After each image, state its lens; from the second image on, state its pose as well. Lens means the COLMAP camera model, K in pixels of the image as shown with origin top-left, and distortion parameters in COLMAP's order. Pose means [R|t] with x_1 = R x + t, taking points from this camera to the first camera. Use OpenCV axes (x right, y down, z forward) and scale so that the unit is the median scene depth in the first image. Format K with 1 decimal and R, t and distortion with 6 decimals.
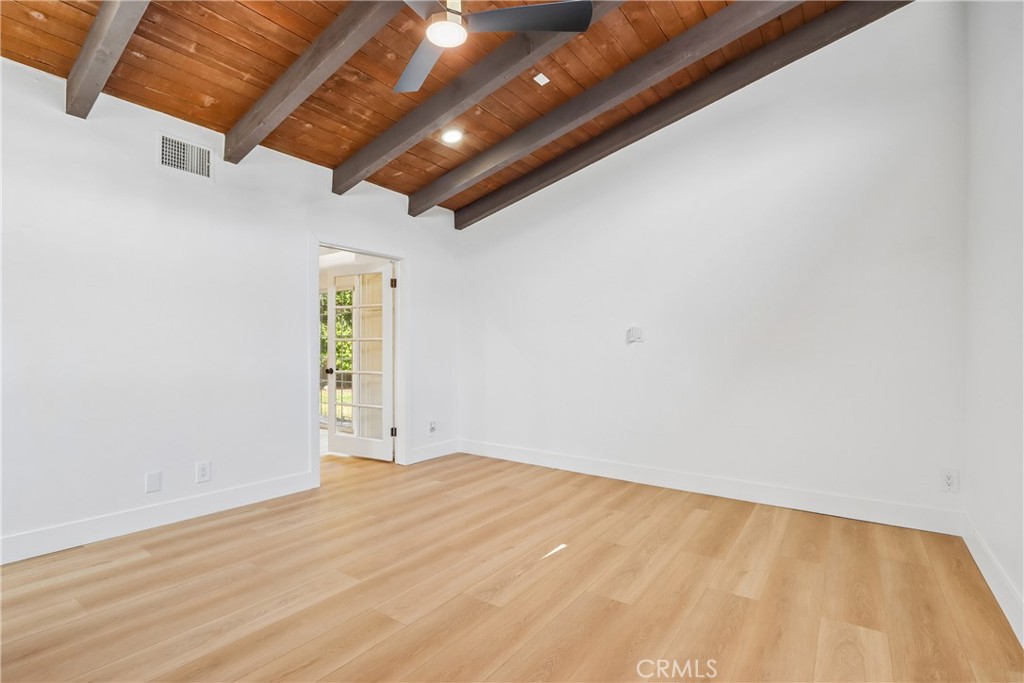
lens RADIAL K [[473.3, 0, 508.0], [0, 473.3, 347.5], [0, 0, 1]] dist [-0.002839, -0.000277]
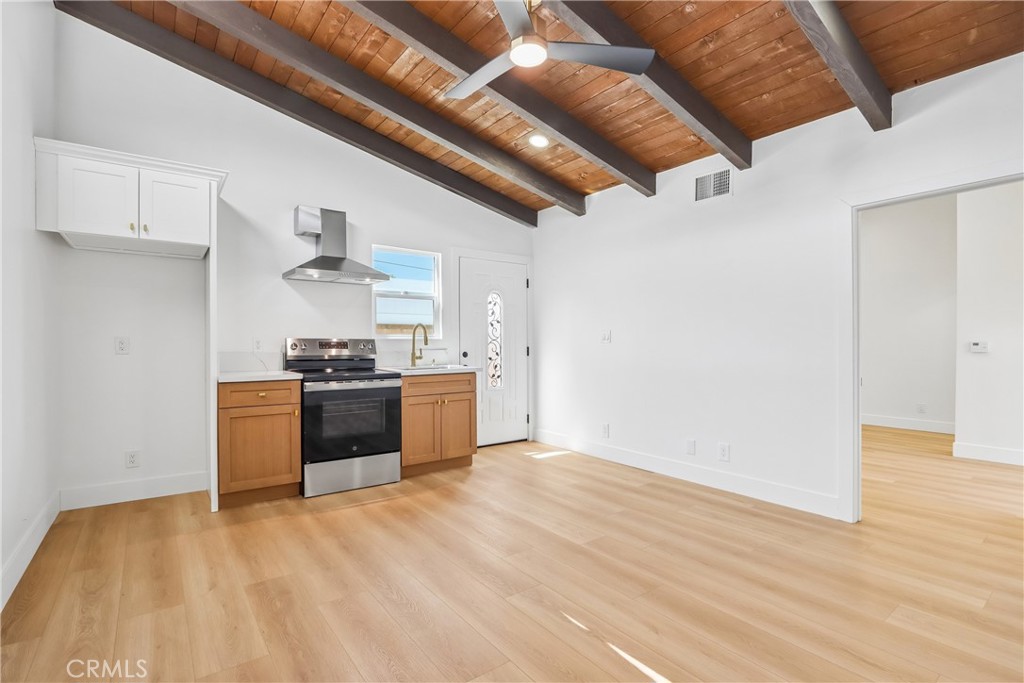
lens RADIAL K [[473.3, 0, 508.0], [0, 473.3, 347.5], [0, 0, 1]] dist [-0.002839, -0.000277]
pose [[-0.272378, 0.003919, -0.962182, 0.641457], [0.000493, 0.999992, 0.003933, 0.004093], [0.962190, 0.000597, -0.272378, 0.859284]]
